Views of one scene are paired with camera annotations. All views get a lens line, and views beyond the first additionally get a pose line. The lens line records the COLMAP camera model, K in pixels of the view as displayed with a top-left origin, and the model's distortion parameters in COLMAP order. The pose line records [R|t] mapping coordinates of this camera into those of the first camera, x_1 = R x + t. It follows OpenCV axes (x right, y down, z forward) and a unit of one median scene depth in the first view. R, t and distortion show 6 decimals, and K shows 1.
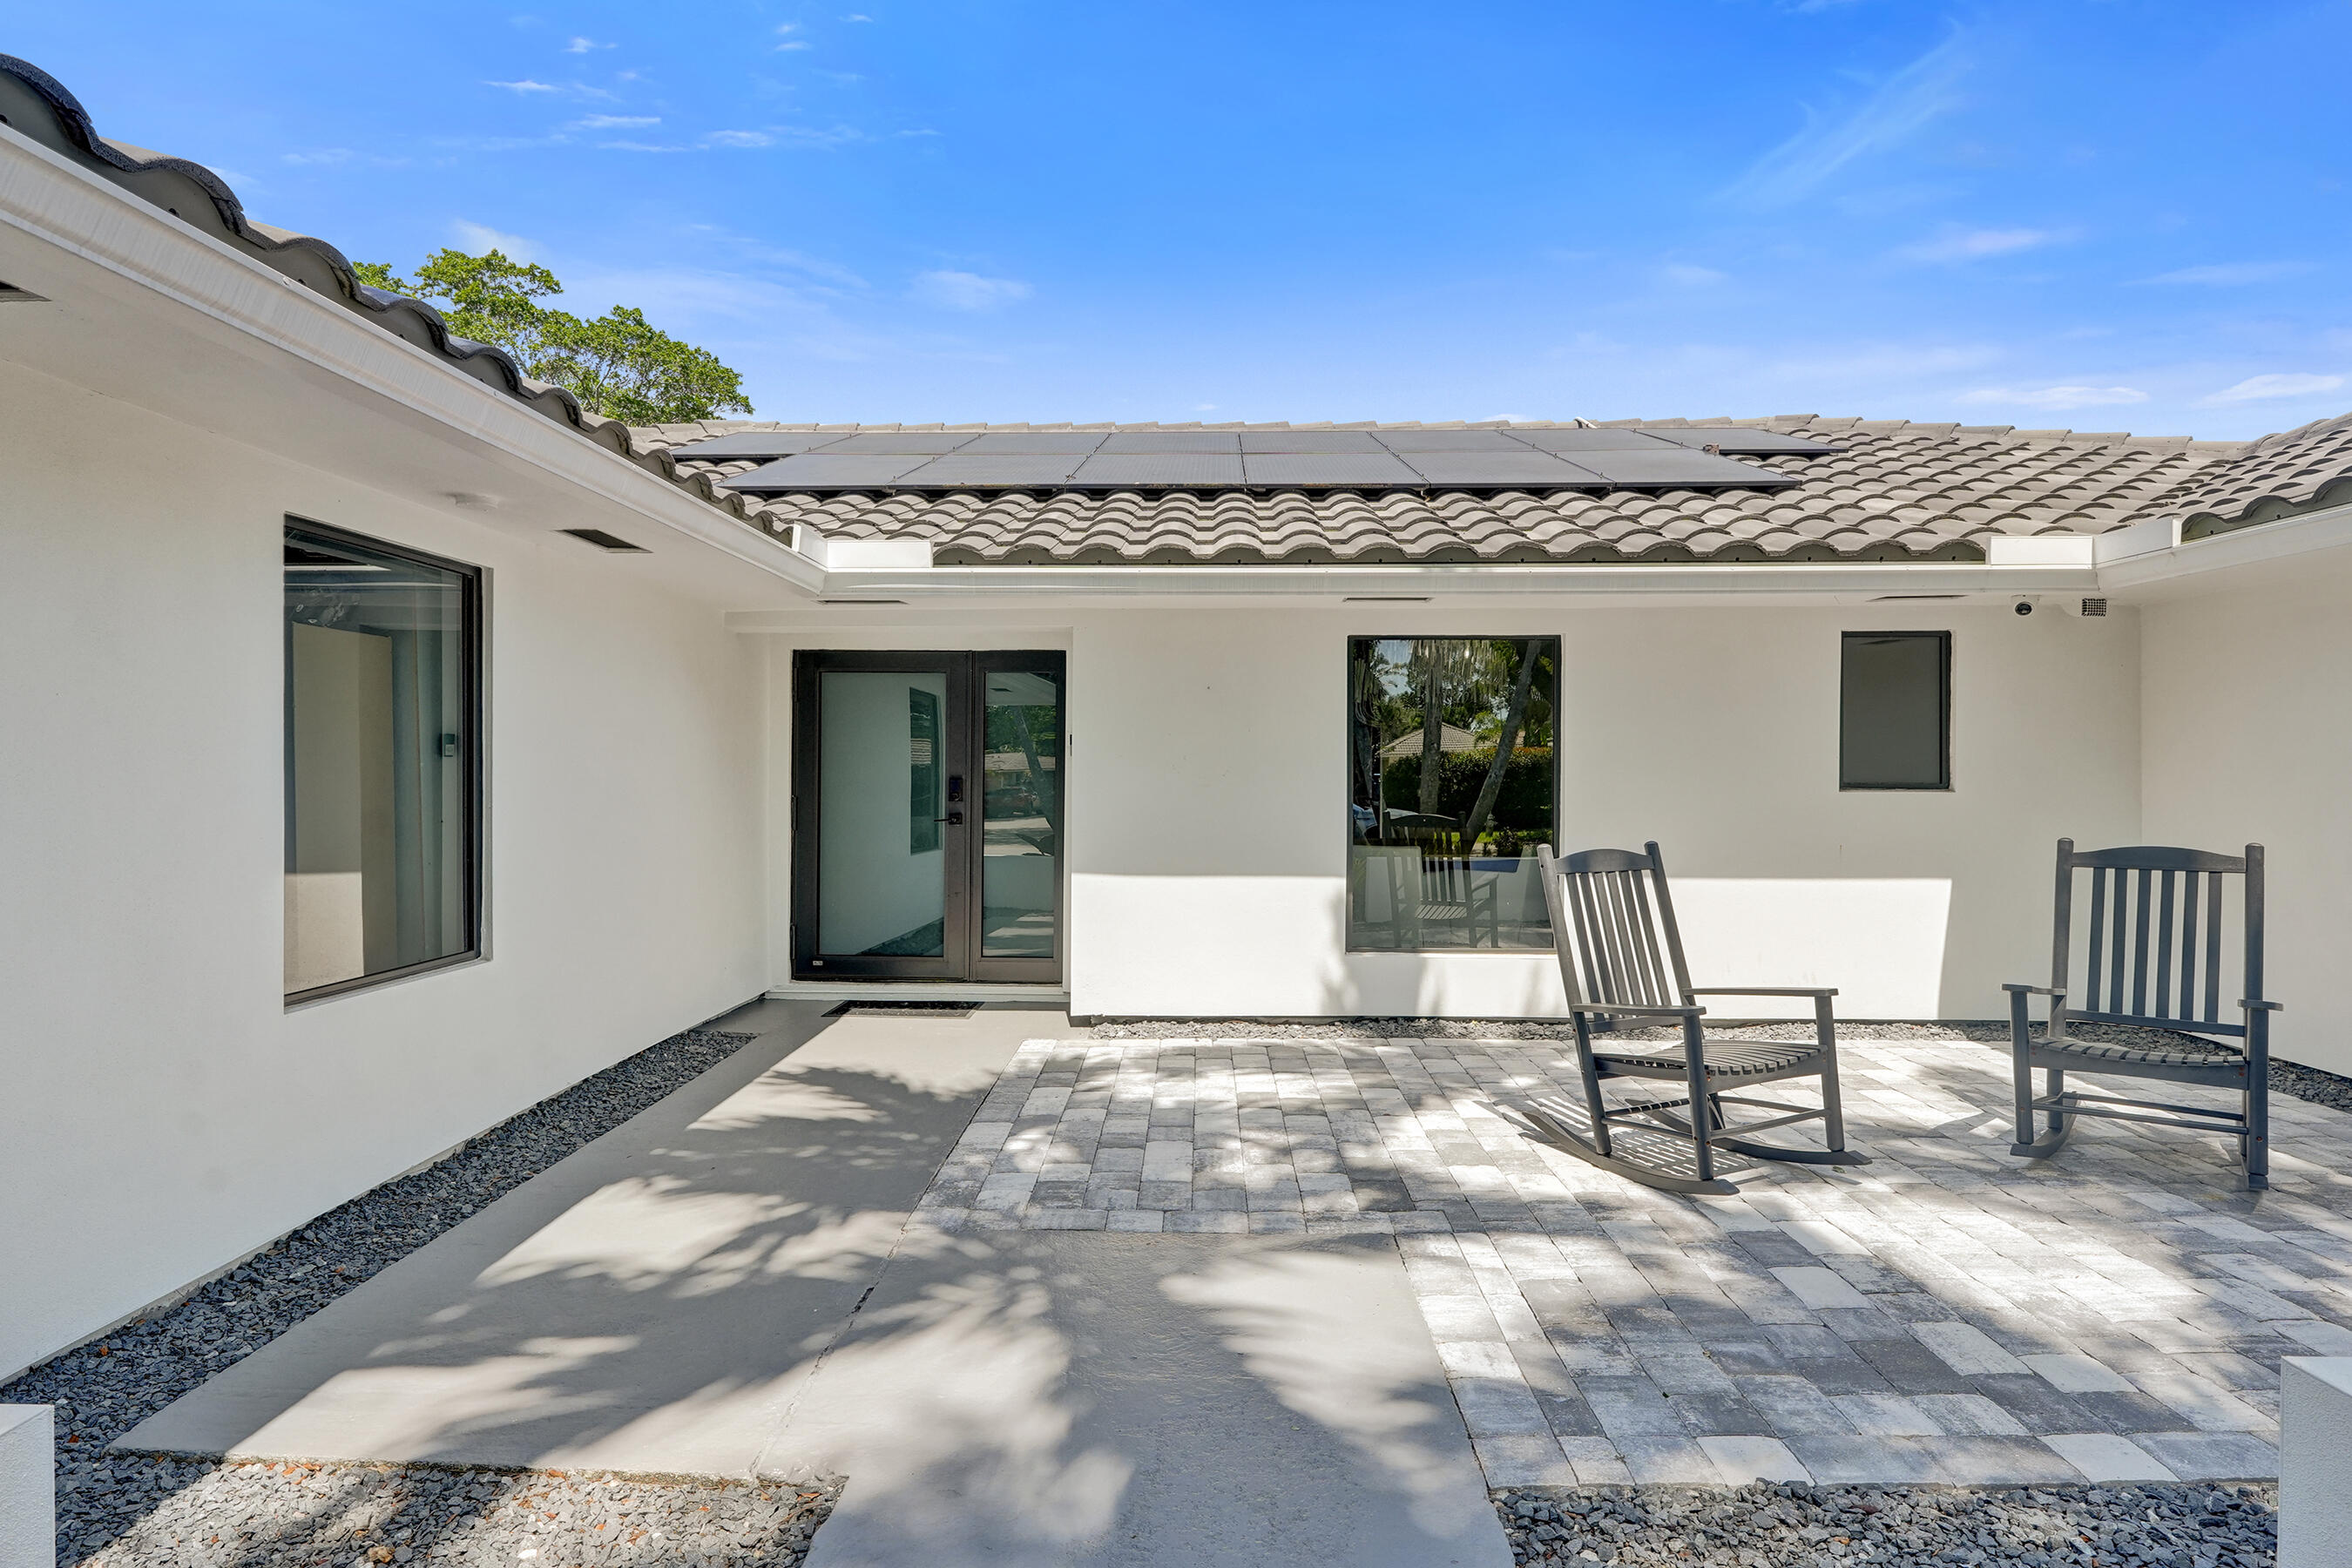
lens RADIAL K [[1255.6, 0, 1185.2], [0, 1255.6, 789.8], [0, 0, 1]] dist [0.017606, -0.000645]
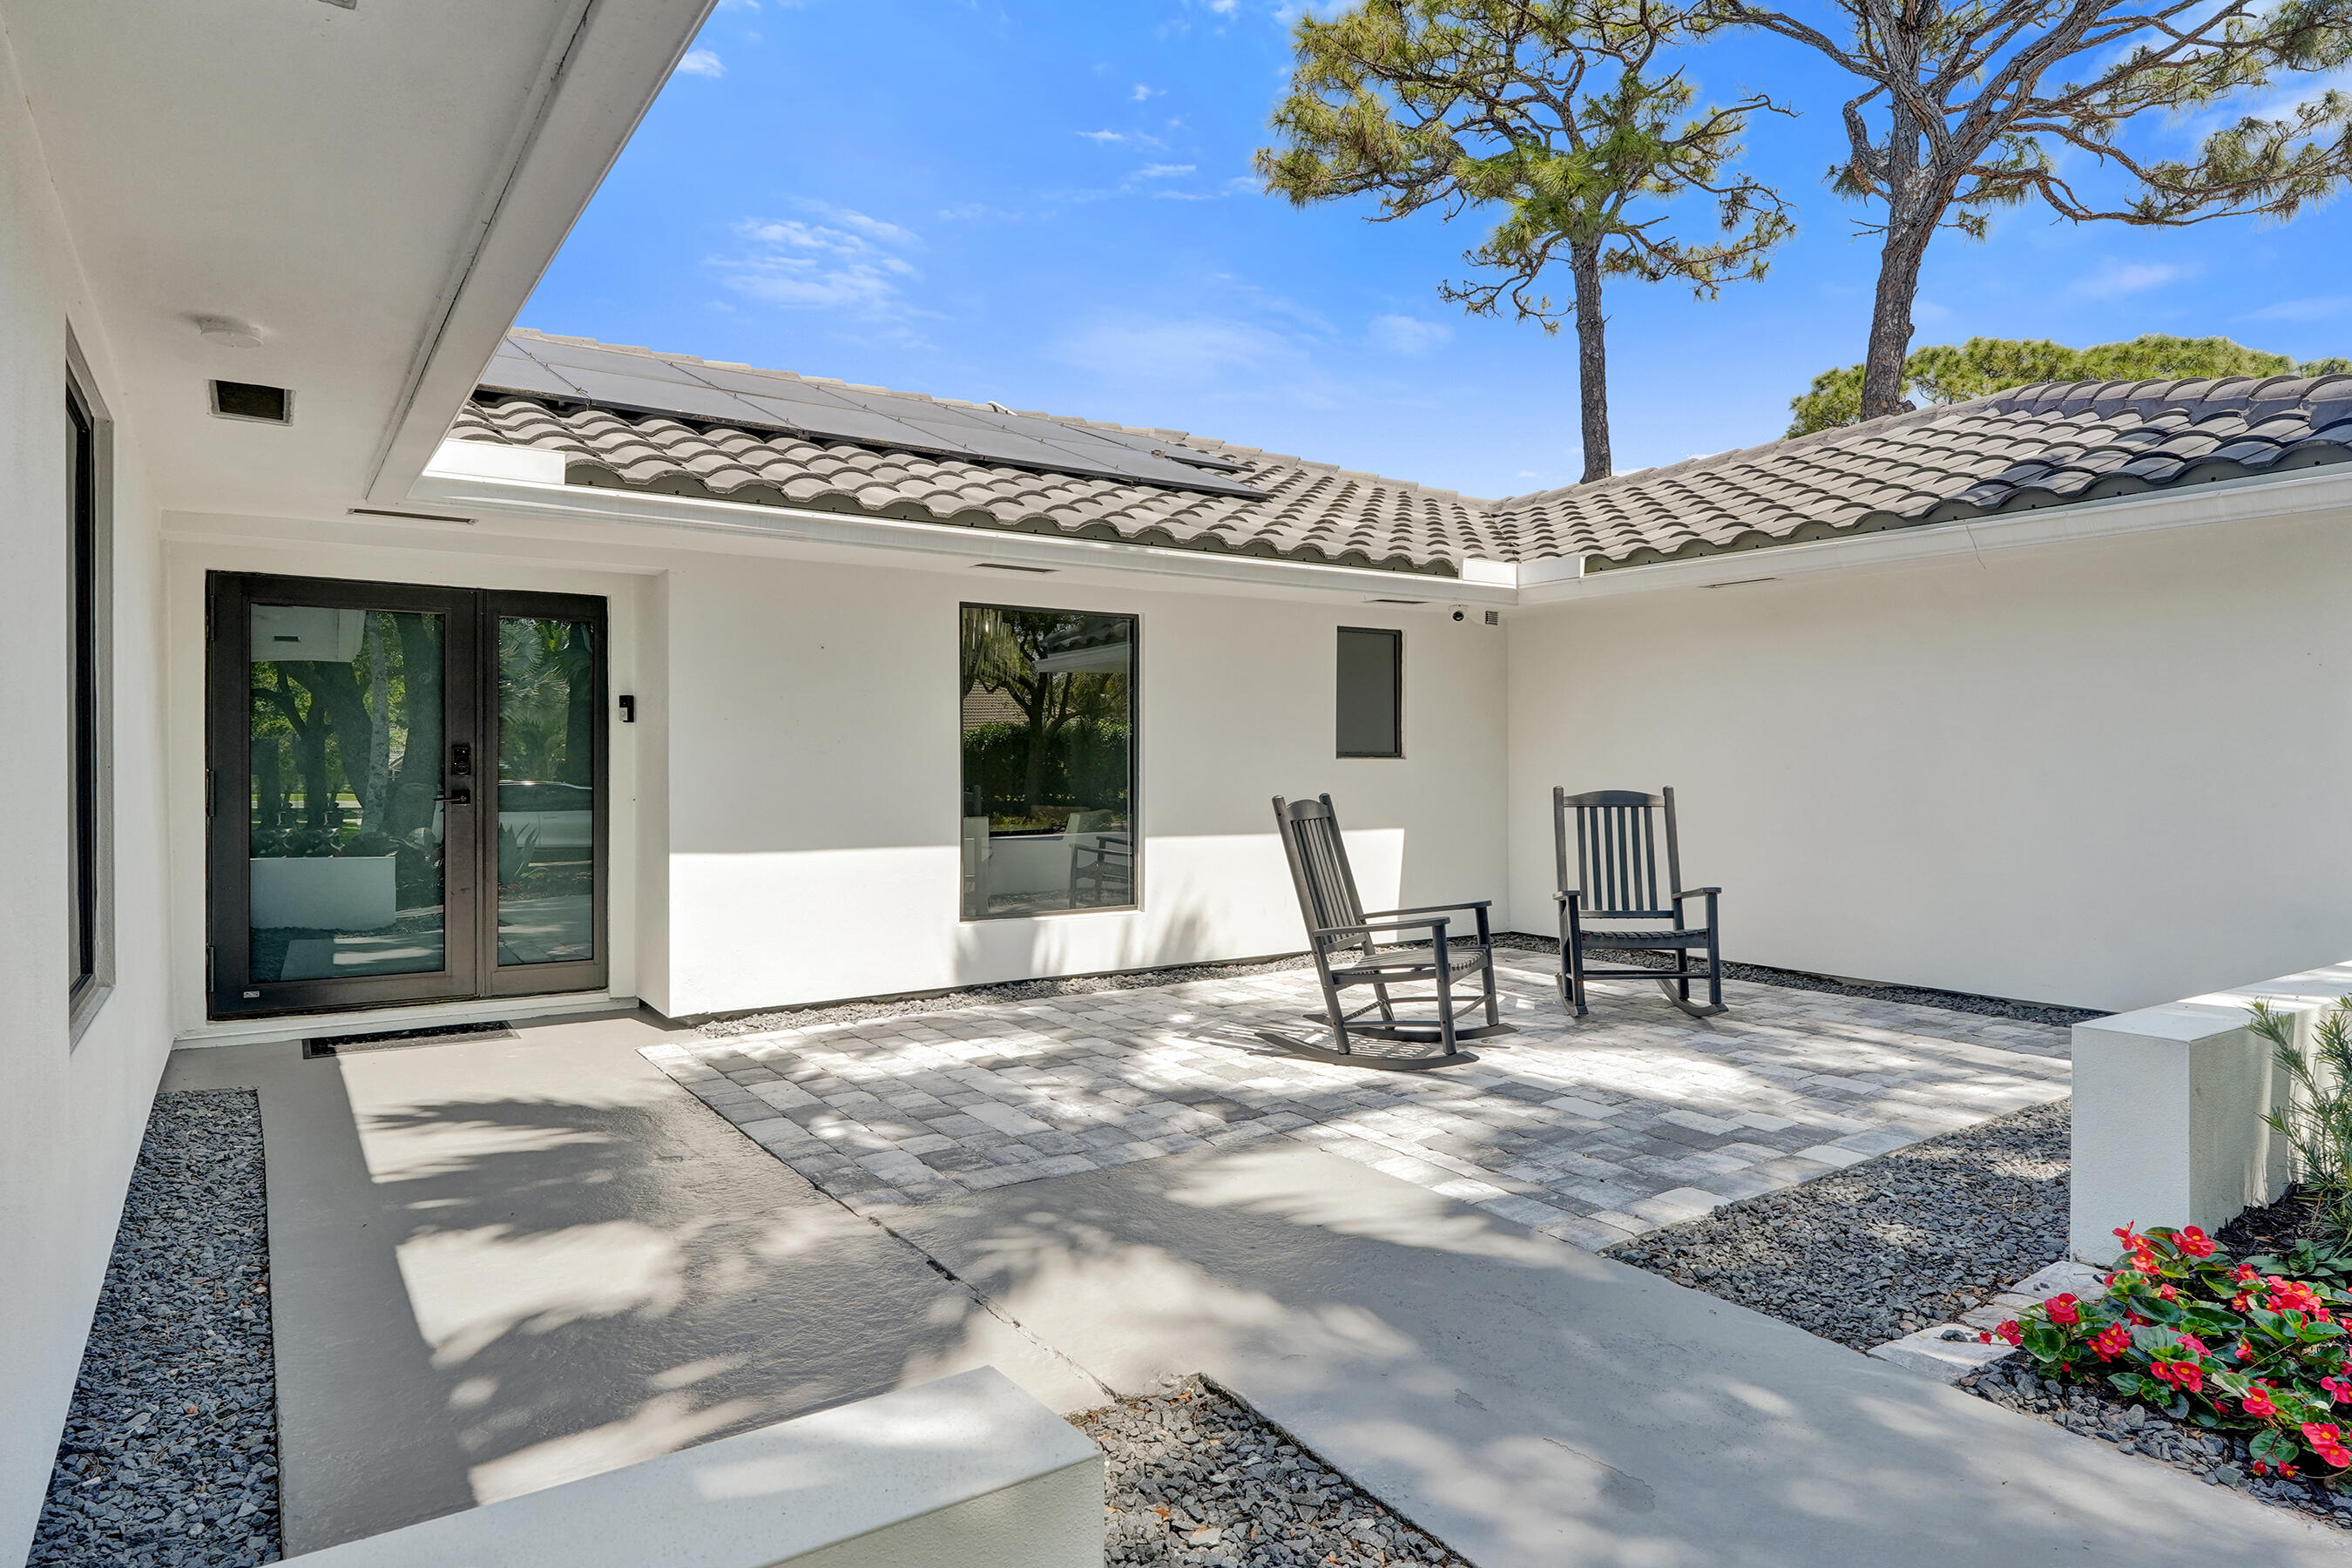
lens RADIAL K [[1385.5, 0, 1184.0], [0, 1385.5, 895.0], [0, 0, 1]] dist [0.017187, -0.000746]
pose [[0.811879, -0.061093, 0.580620, -0.383366], [0.004903, 0.995188, 0.097858, -0.000148], [-0.583805, -0.076603, 0.808272, 0.002832]]
